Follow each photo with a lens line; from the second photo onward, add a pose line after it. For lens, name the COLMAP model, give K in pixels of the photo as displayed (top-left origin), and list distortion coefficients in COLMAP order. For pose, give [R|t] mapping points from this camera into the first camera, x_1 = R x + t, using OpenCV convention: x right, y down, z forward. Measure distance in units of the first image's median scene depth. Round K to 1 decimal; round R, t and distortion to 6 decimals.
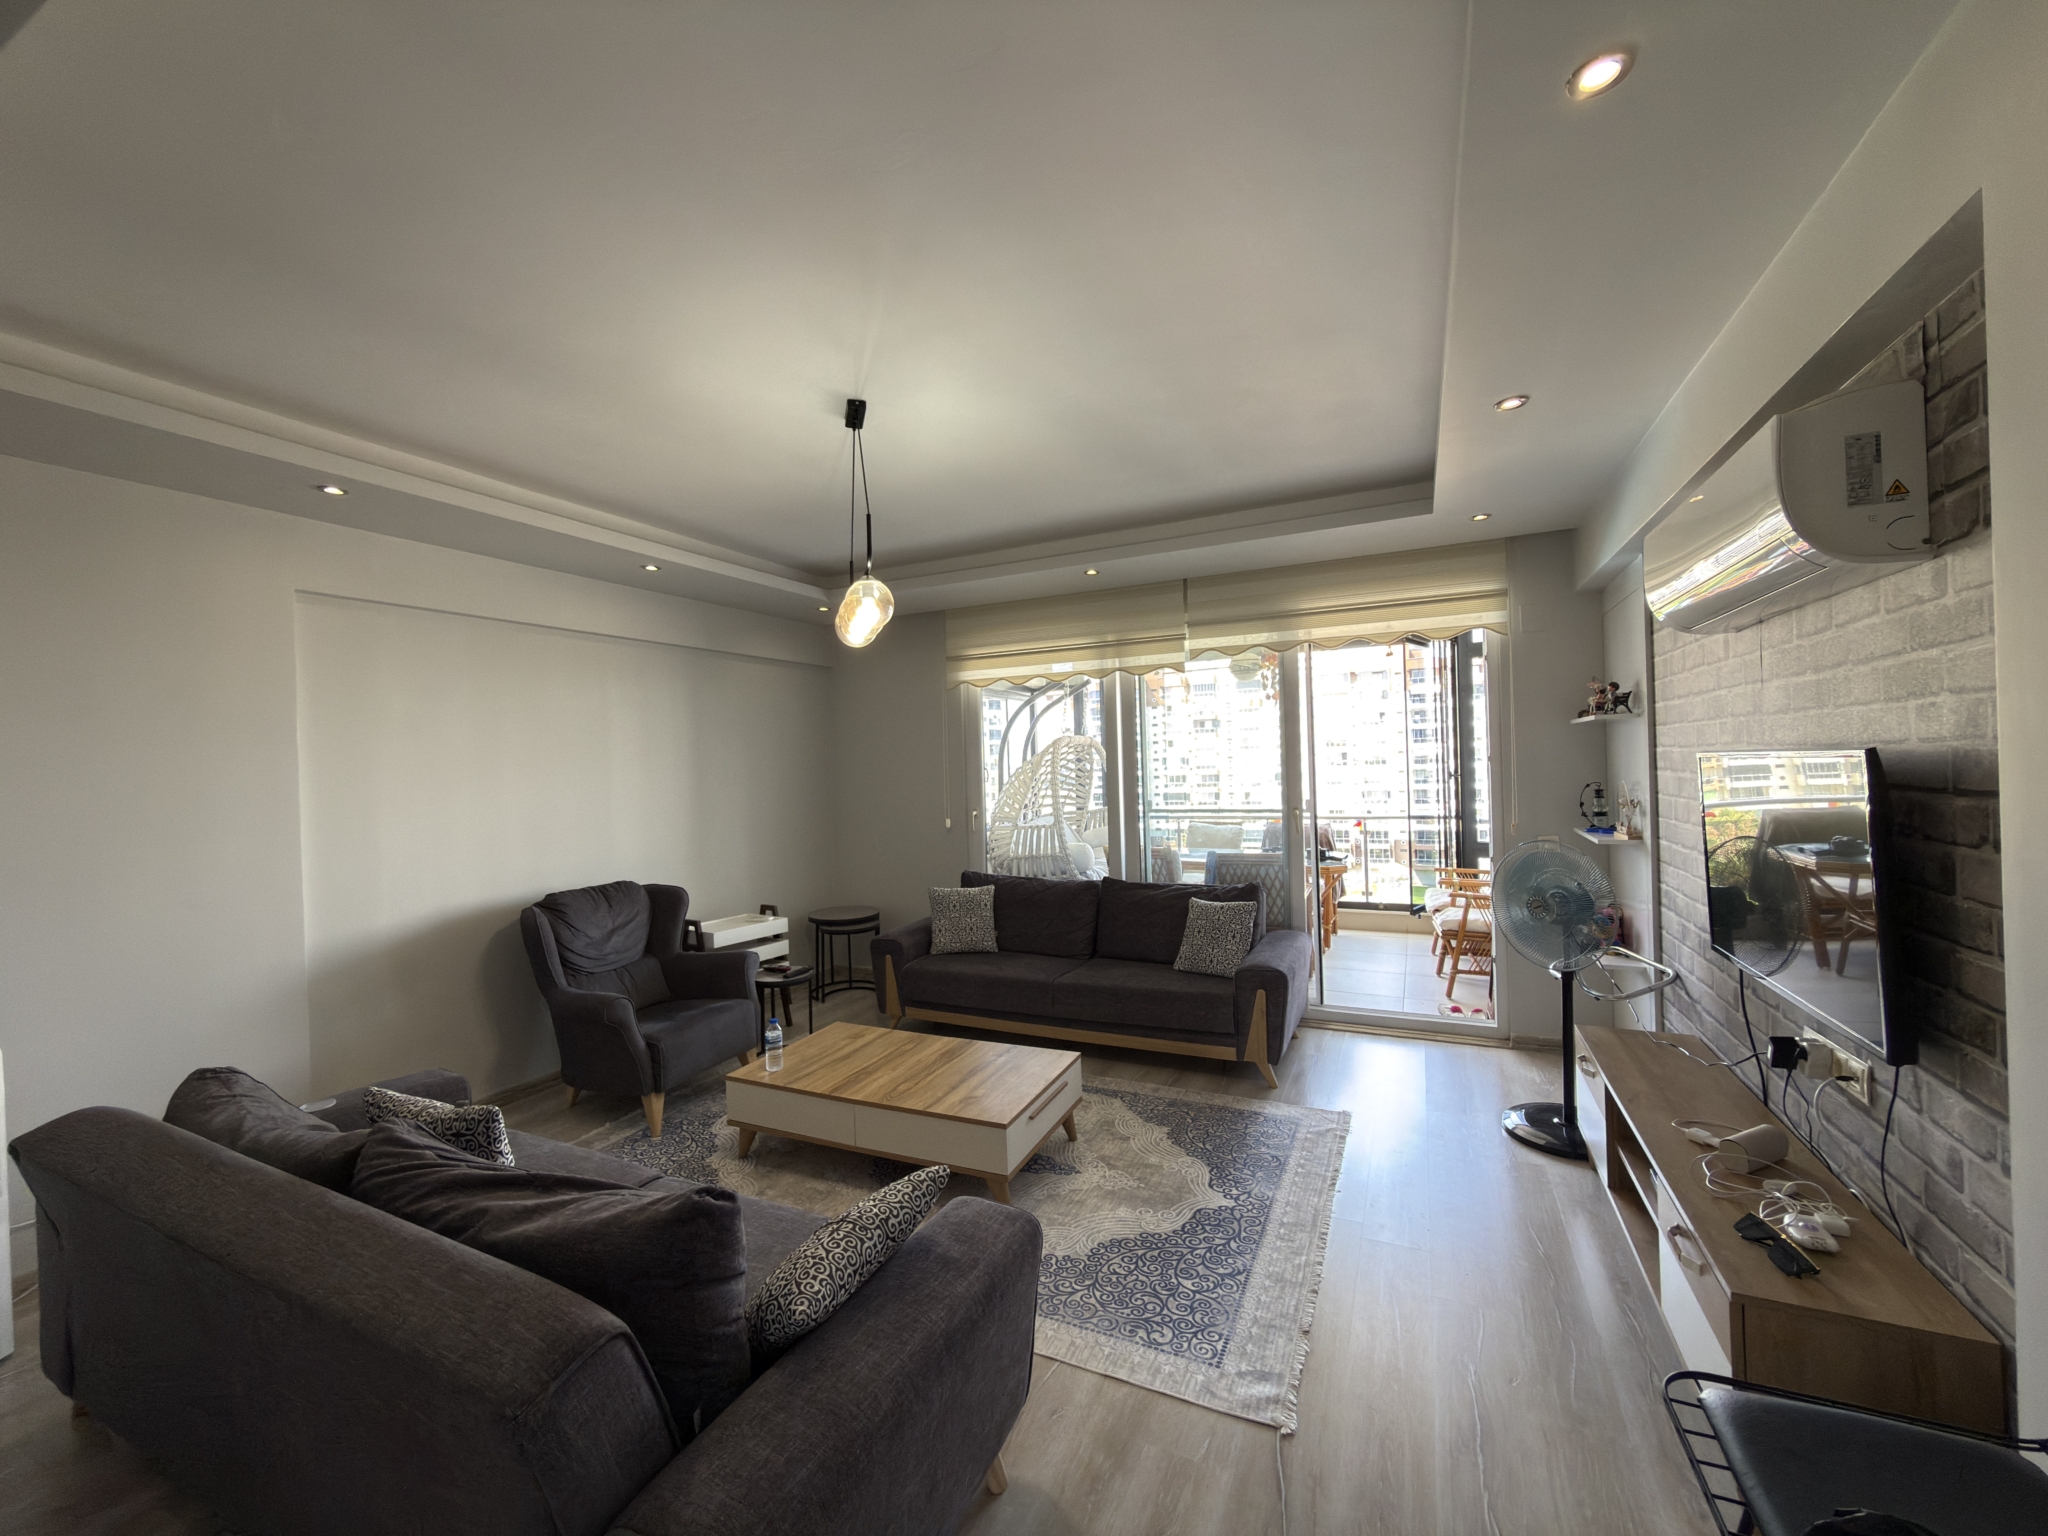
lens RADIAL K [[812.3, 0, 1029.1], [0, 812.3, 764.2], [0, 0, 1]] dist [0.001841, 0.000379]
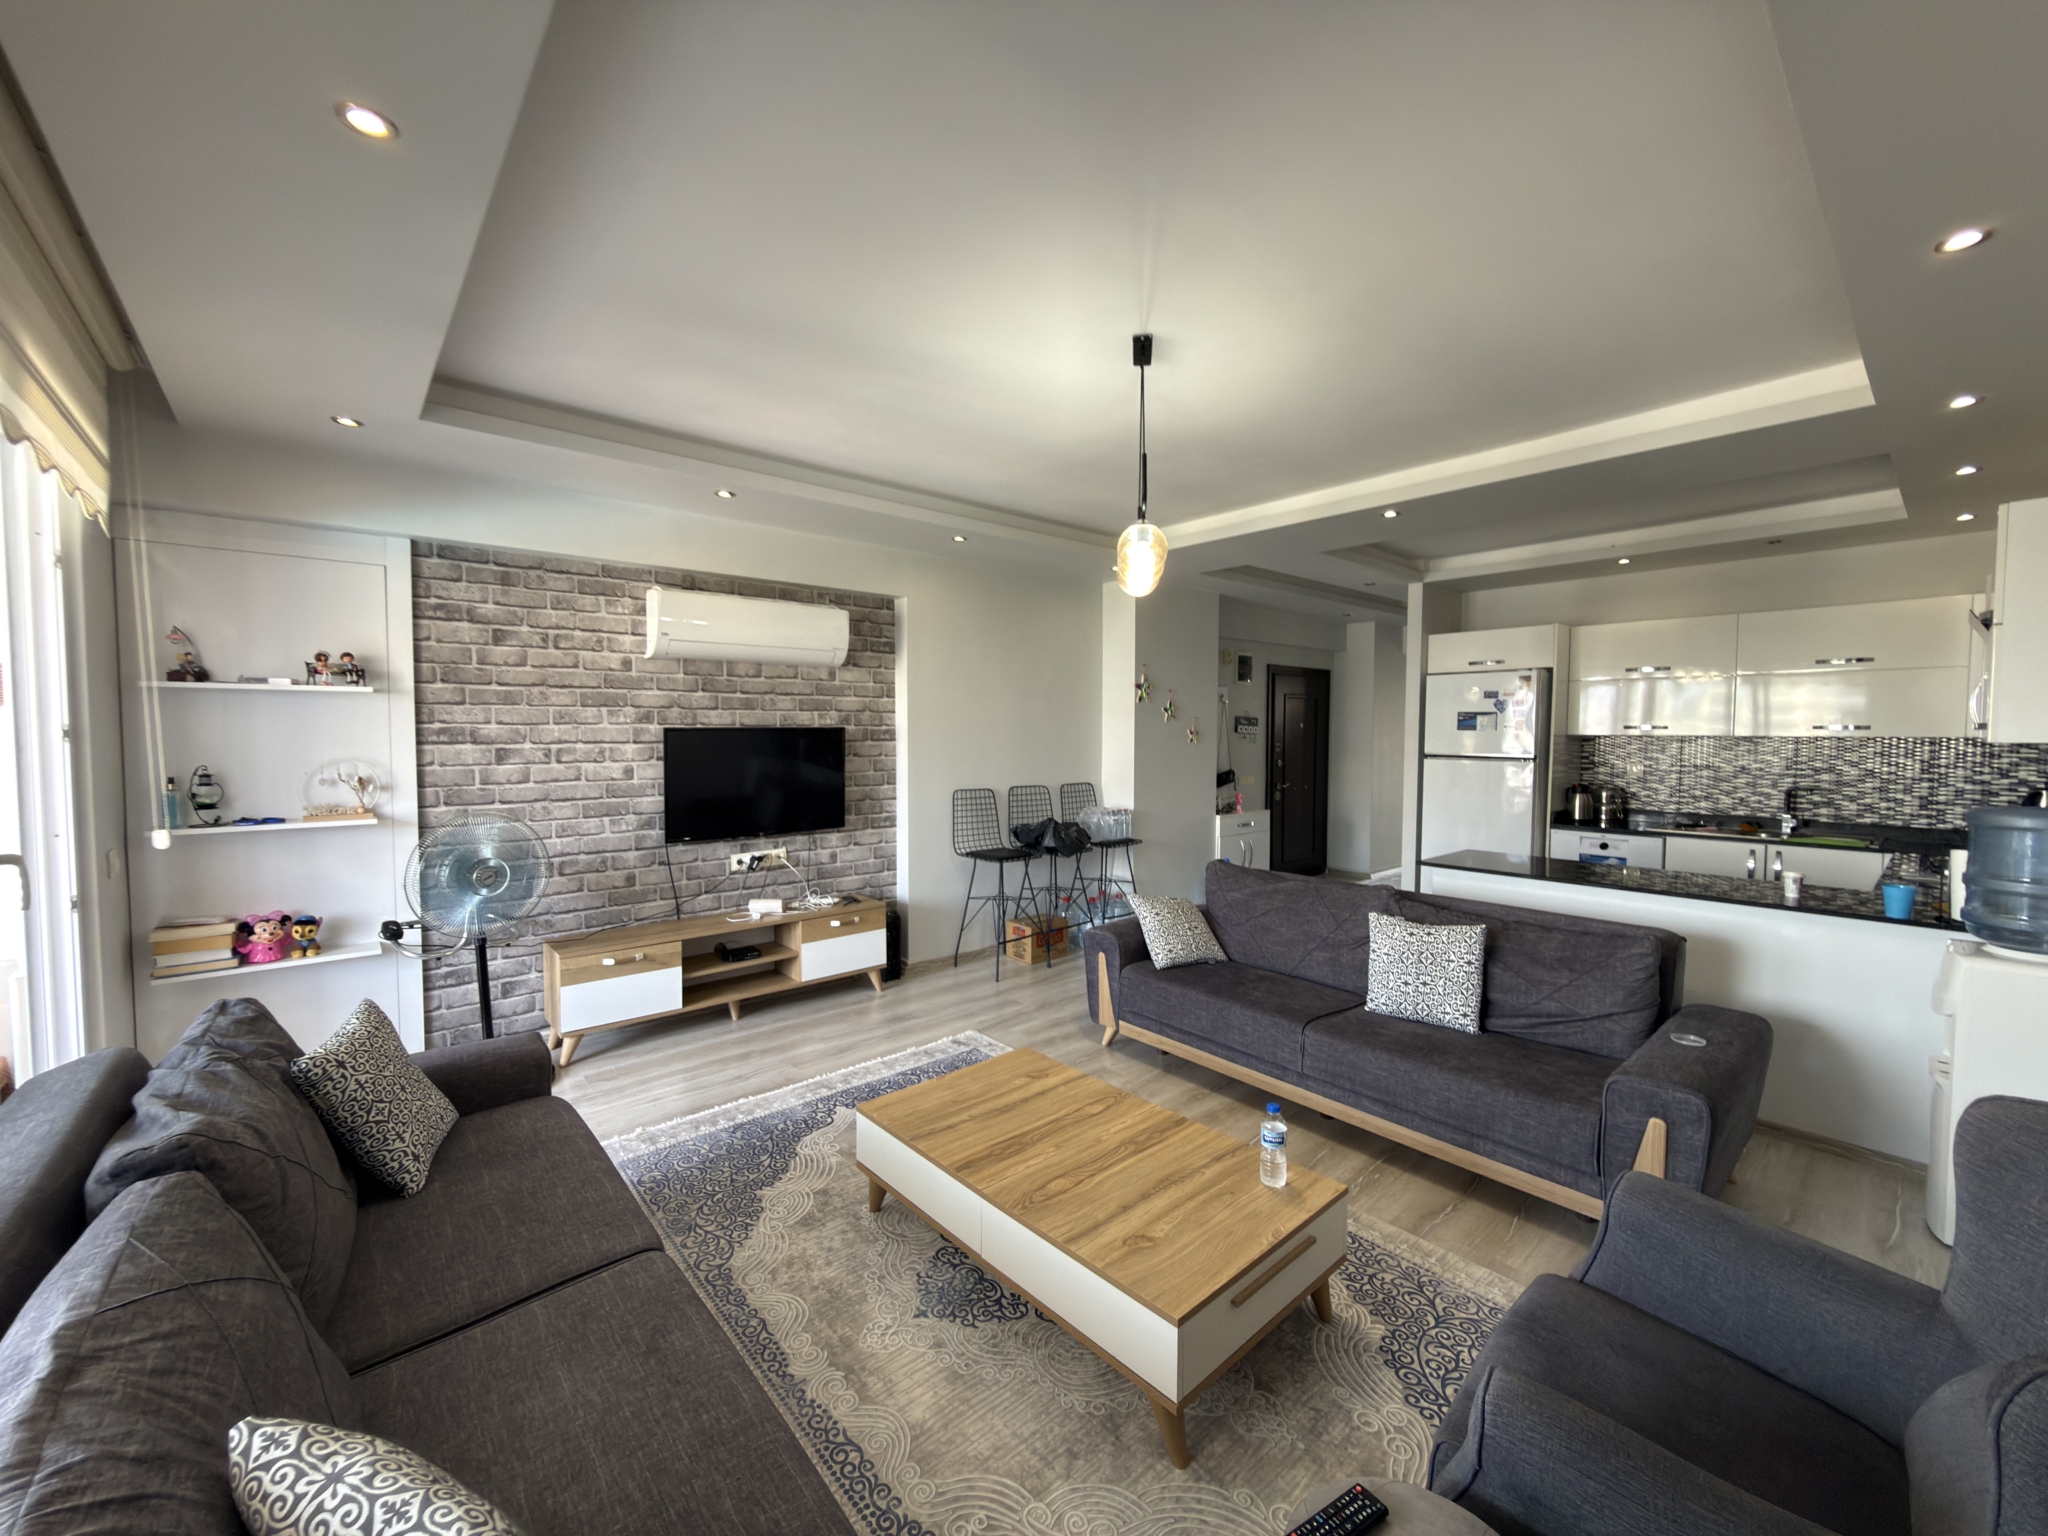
lens RADIAL K [[812.3, 0, 1032.2], [0, 812.3, 764.2], [0, 0, 1]] dist [0.001841, 0.000379]
pose [[-0.918411, 0.010125, 0.395499, -0.415136], [0.024514, 0.999208, 0.031344, 0.022315], [-0.394869, 0.038482, -0.917931, 1.733568]]
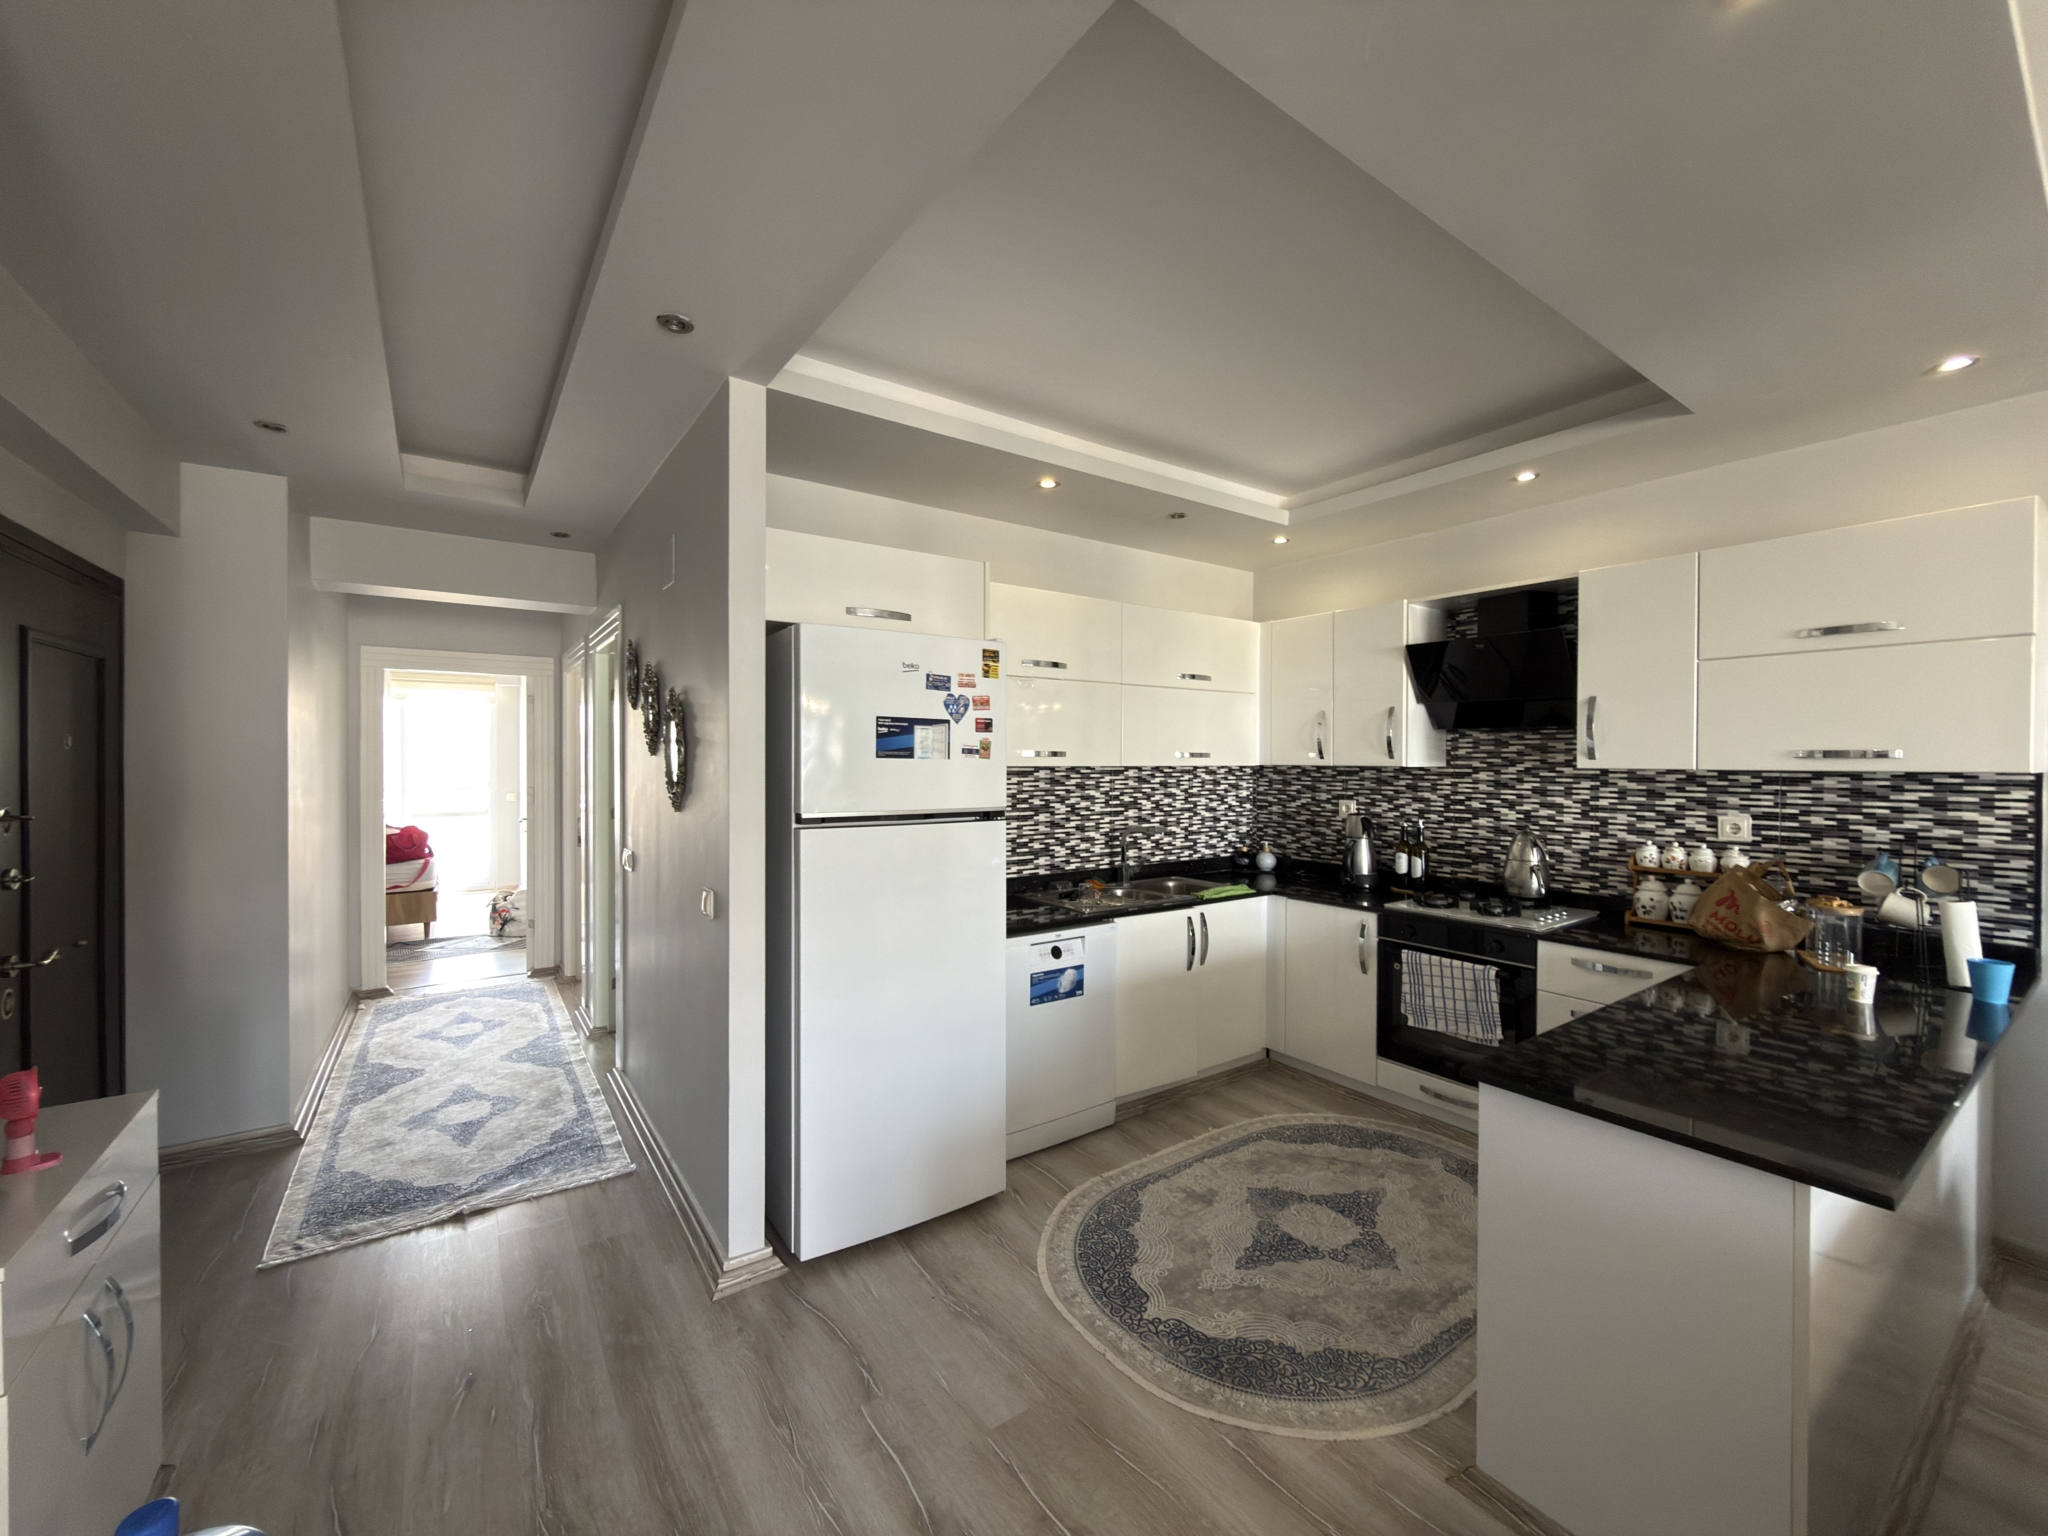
lens RADIAL K [[812.3, 0, 1025.4], [0, 812.3, 769.1], [0, 0, 1]] dist [0.001841, 0.000379]
pose [[-0.487478, 0.037662, -0.872322, 0.052874], [0.012372, 0.999267, 0.036229, 0.010568], [0.873047, 0.006868, -0.487587, 0.179492]]
